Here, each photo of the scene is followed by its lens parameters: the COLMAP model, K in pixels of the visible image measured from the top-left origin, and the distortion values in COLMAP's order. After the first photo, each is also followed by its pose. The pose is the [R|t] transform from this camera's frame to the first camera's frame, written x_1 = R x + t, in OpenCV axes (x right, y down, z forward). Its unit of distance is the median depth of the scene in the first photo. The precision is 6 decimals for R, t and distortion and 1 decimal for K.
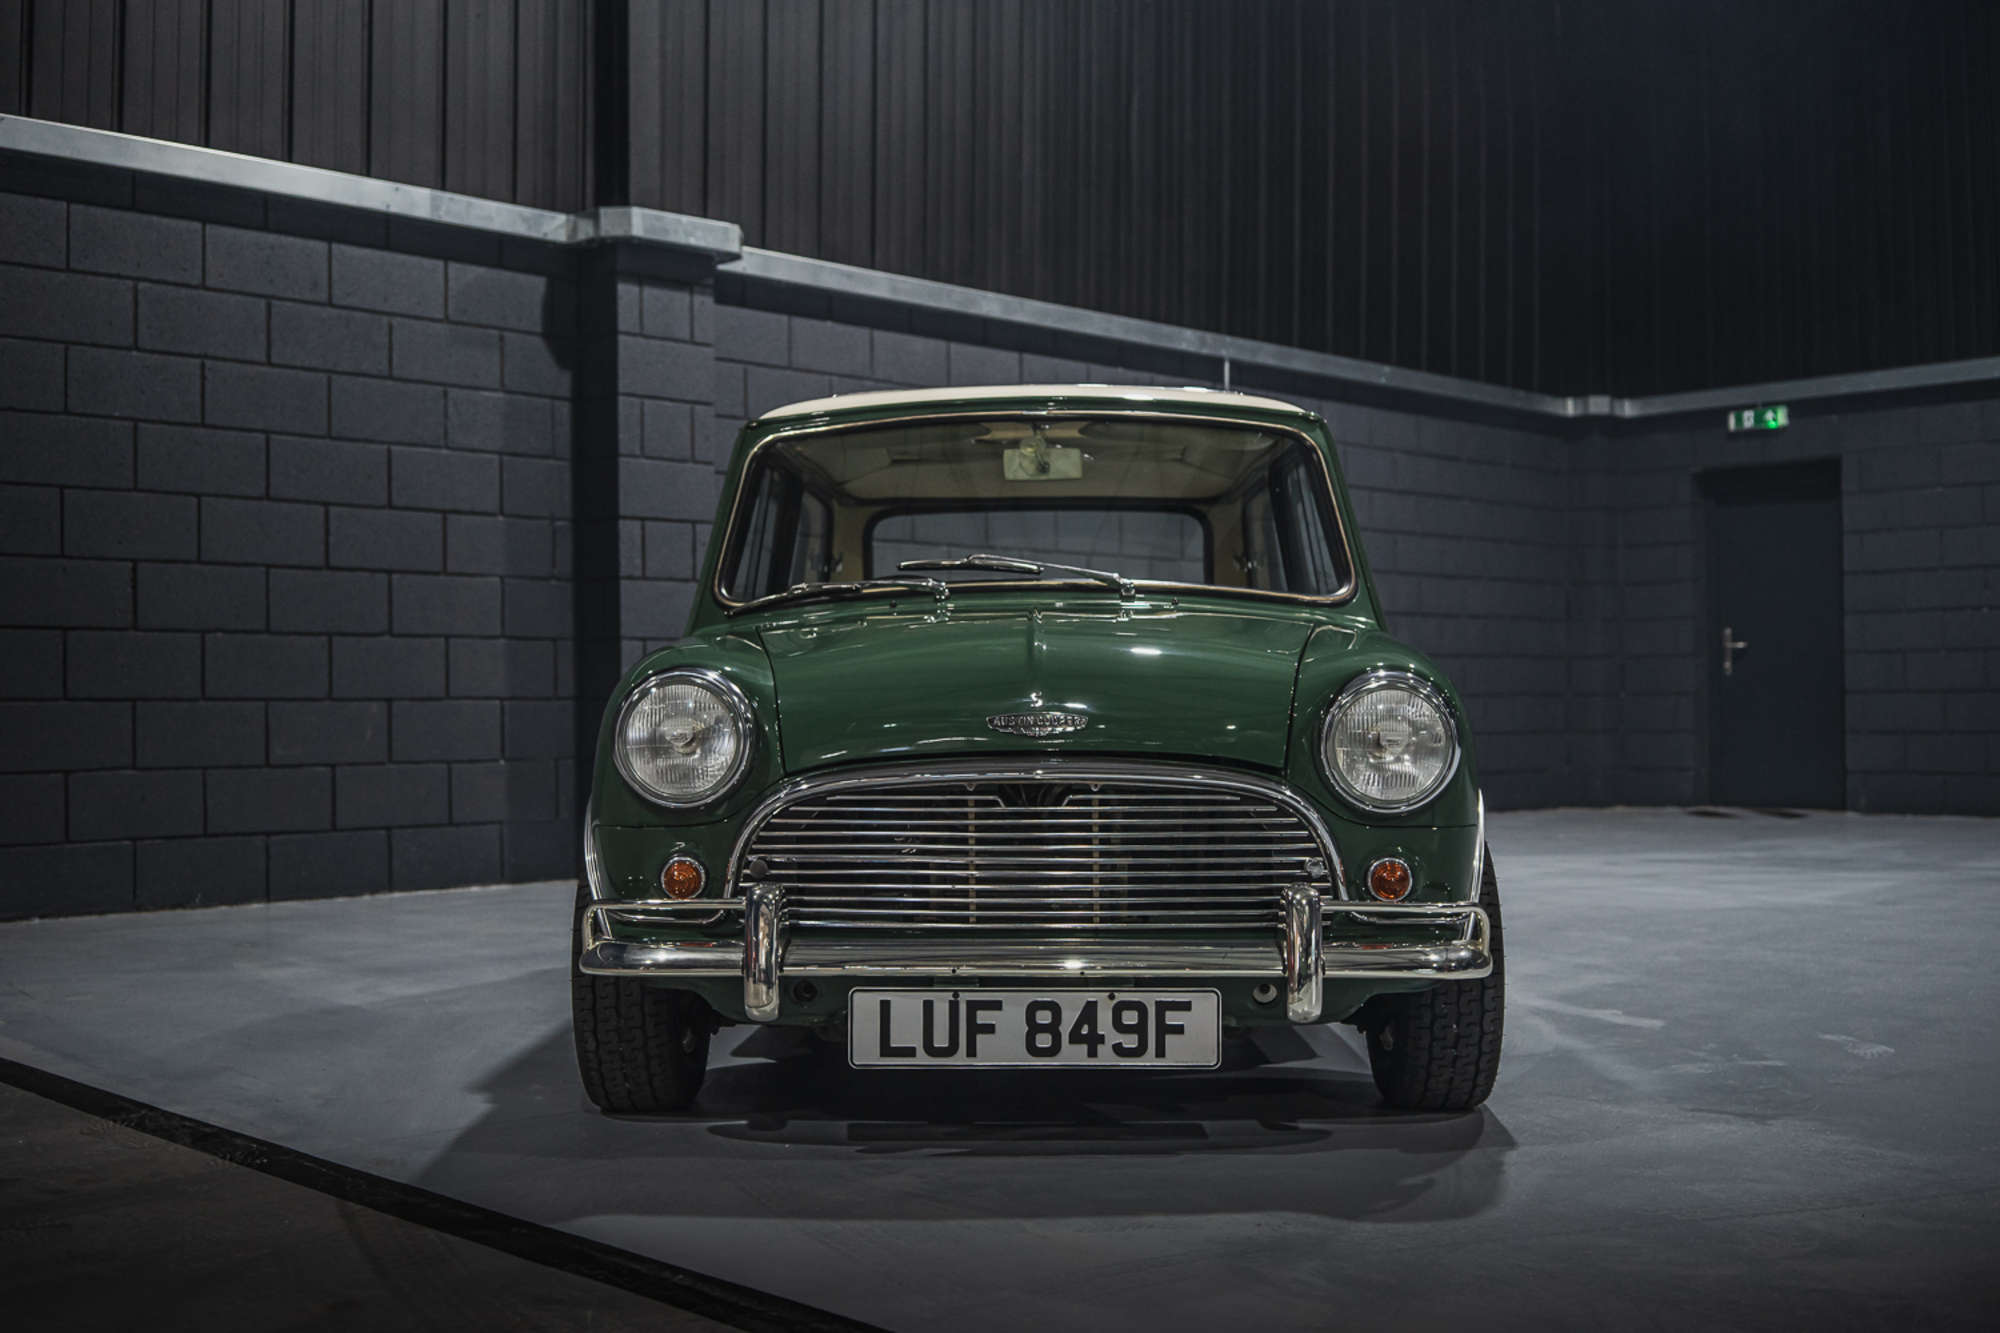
lens RADIAL K [[2187.4, 0, 1032.0], [0, 2187.4, 685.2], [0, 0, 1]] dist [-0.000170, 0.000000]
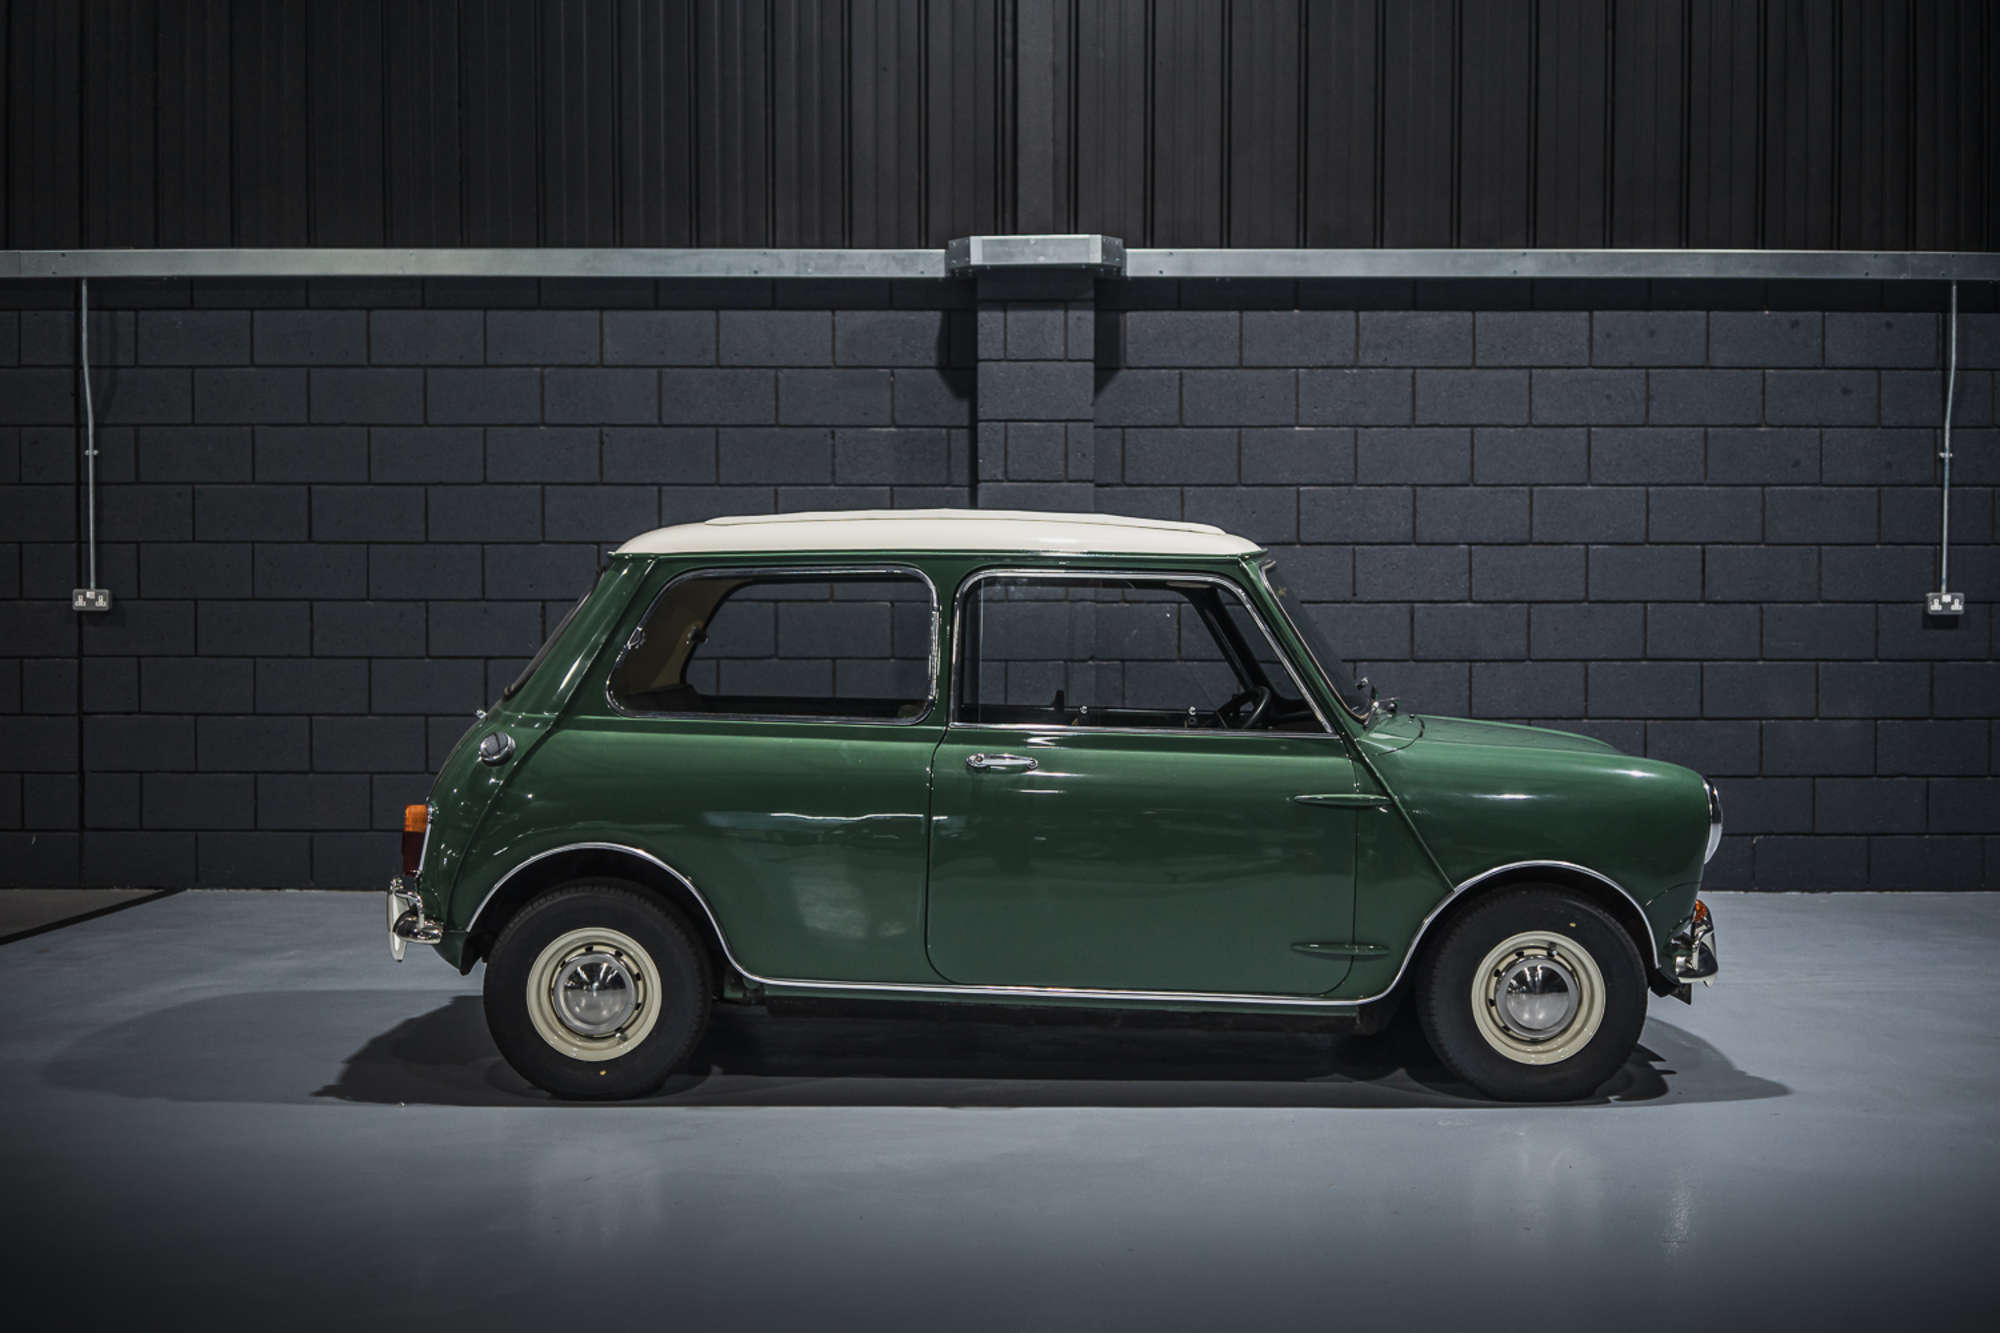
lens RADIAL K [[2187.4, 0, 1029.0], [0, 2187.4, 696.9], [0, 0, 1]] dist [-0.000170, 0.000000]
pose [[0.699244, 0.028561, -0.714312, 0.572238], [0.000978, 0.999162, 0.040908, -0.047190], [0.714883, -0.029303, 0.698630, 0.306914]]
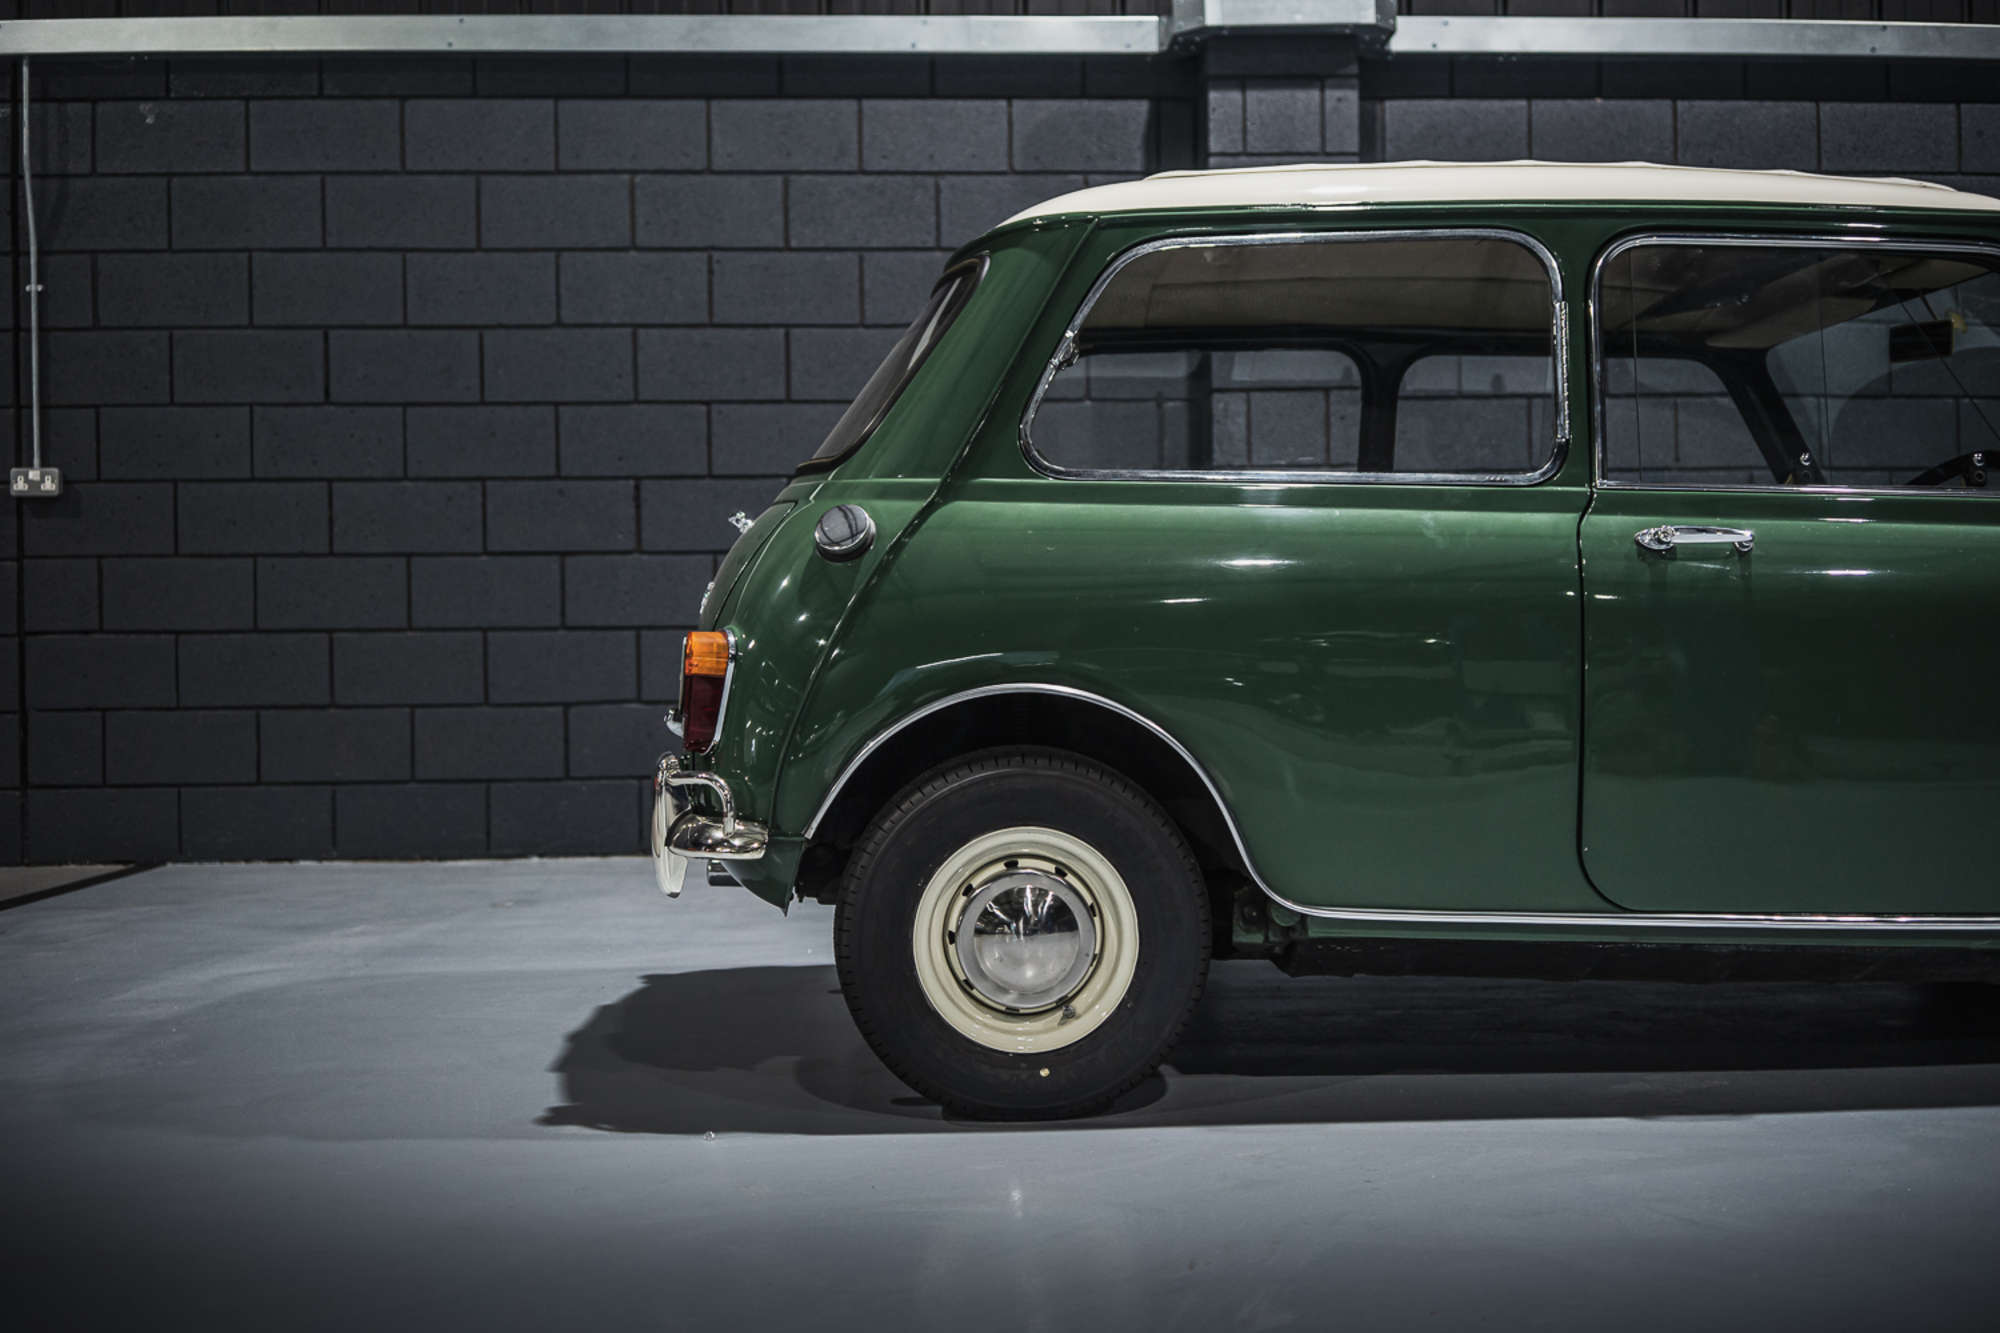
lens RADIAL K [[2187.4, 0, 1008.6], [0, 2187.4, 685.4], [0, 0, 1]] dist [-0.000170, 0.000000]
pose [[0.732717, 0.006658, -0.680501, 0.300430], [0.014466, 0.999574, 0.025357, 0.008595], [0.680380, -0.028424, 0.732309, 0.378178]]
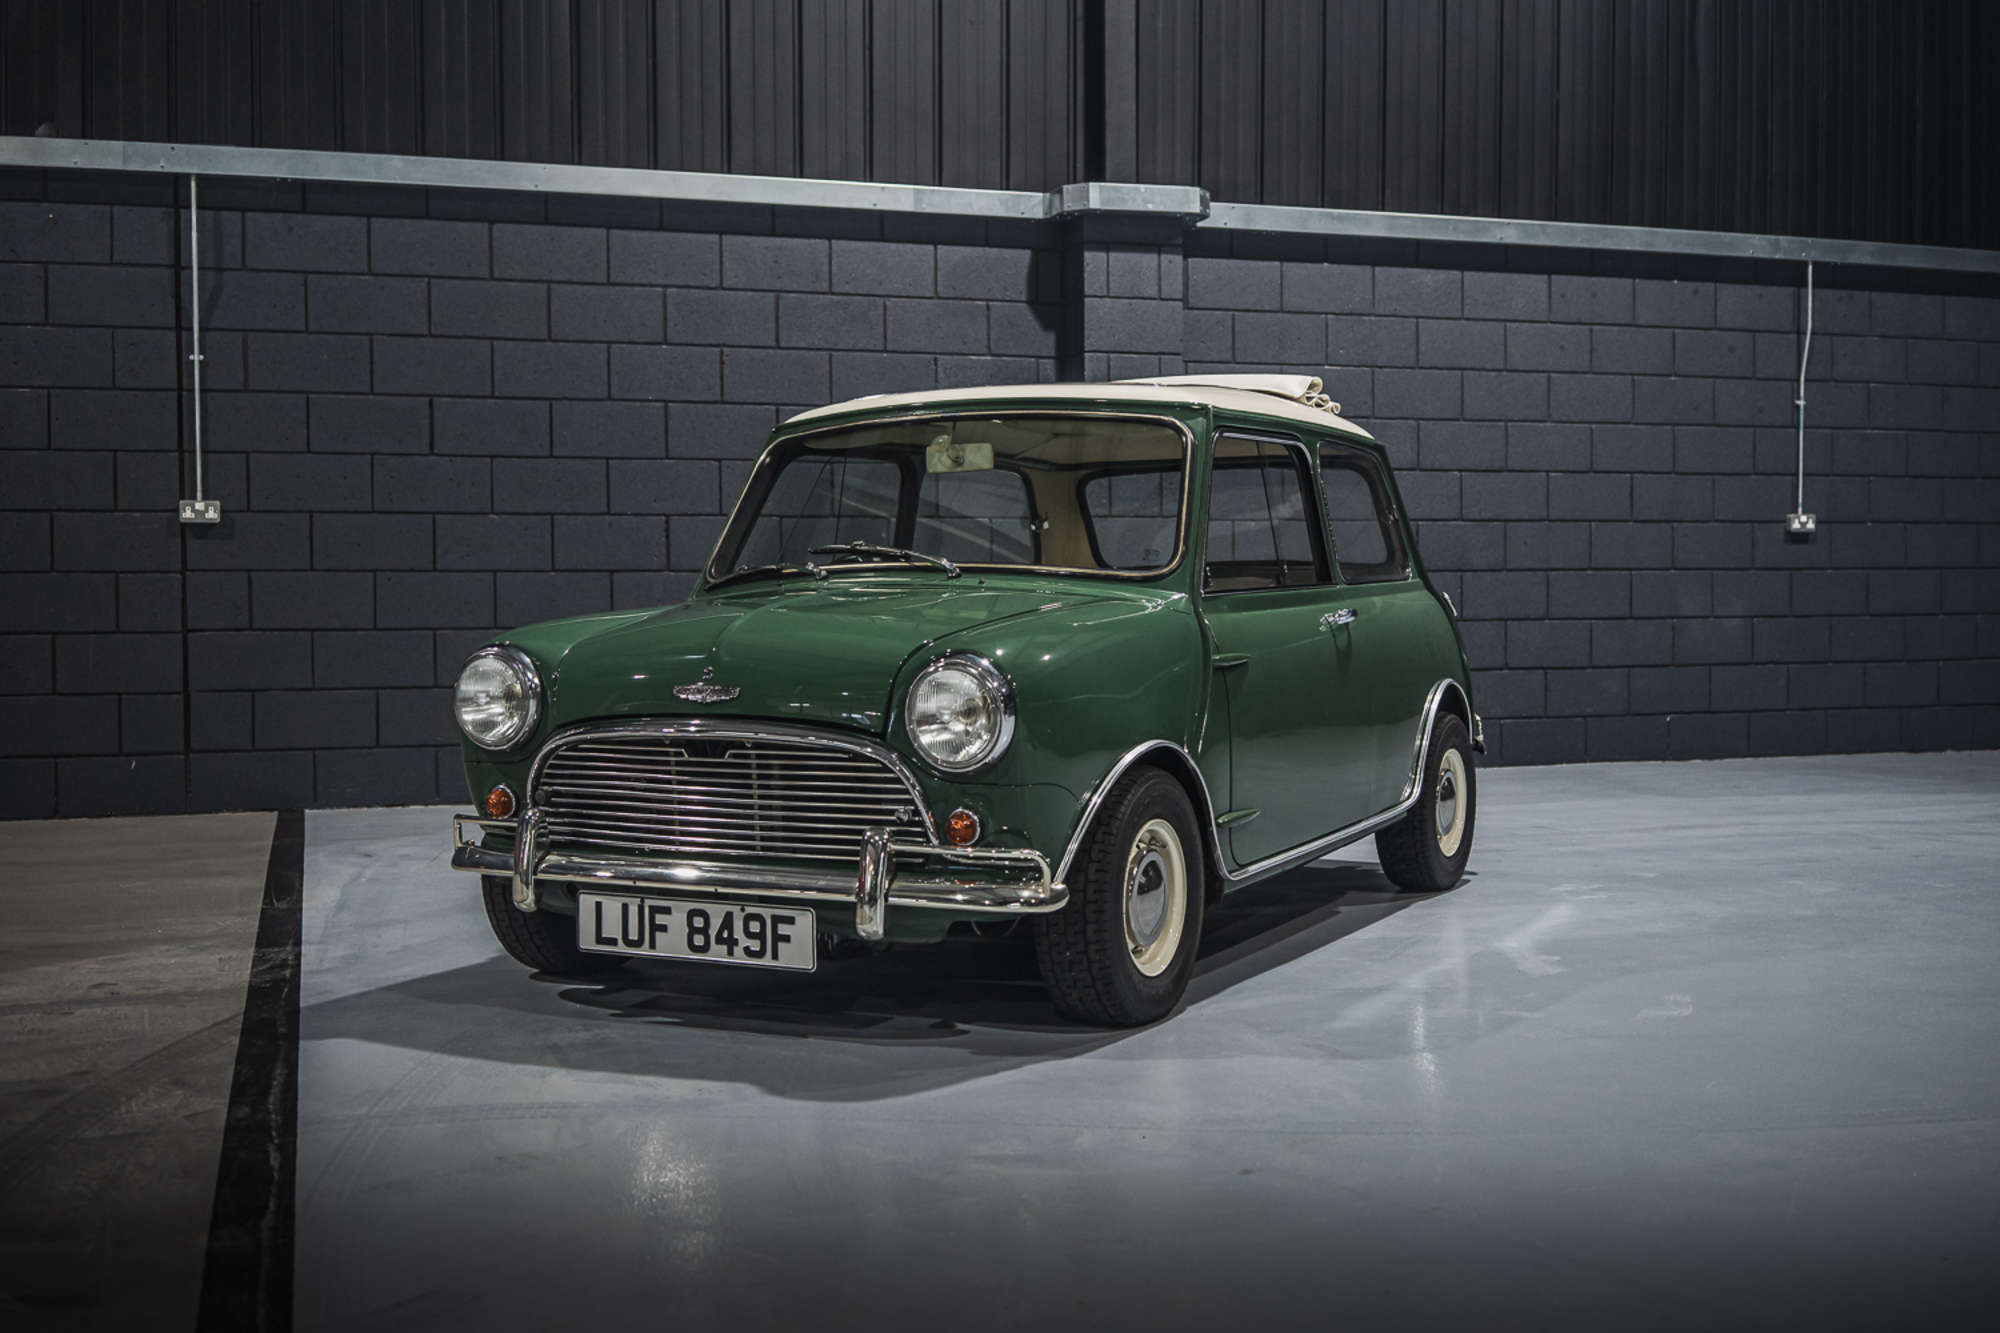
lens RADIAL K [[2187.4, 0, 1042.1], [0, 2187.4, 700.2], [0, 0, 1]] dist [-0.000170, 0.000000]
pose [[0.895878, 0.021491, -0.443781, 0.298152], [0.004794, 0.998304, 0.058023, -0.020521], [0.444275, -0.054108, 0.894255, -0.020641]]
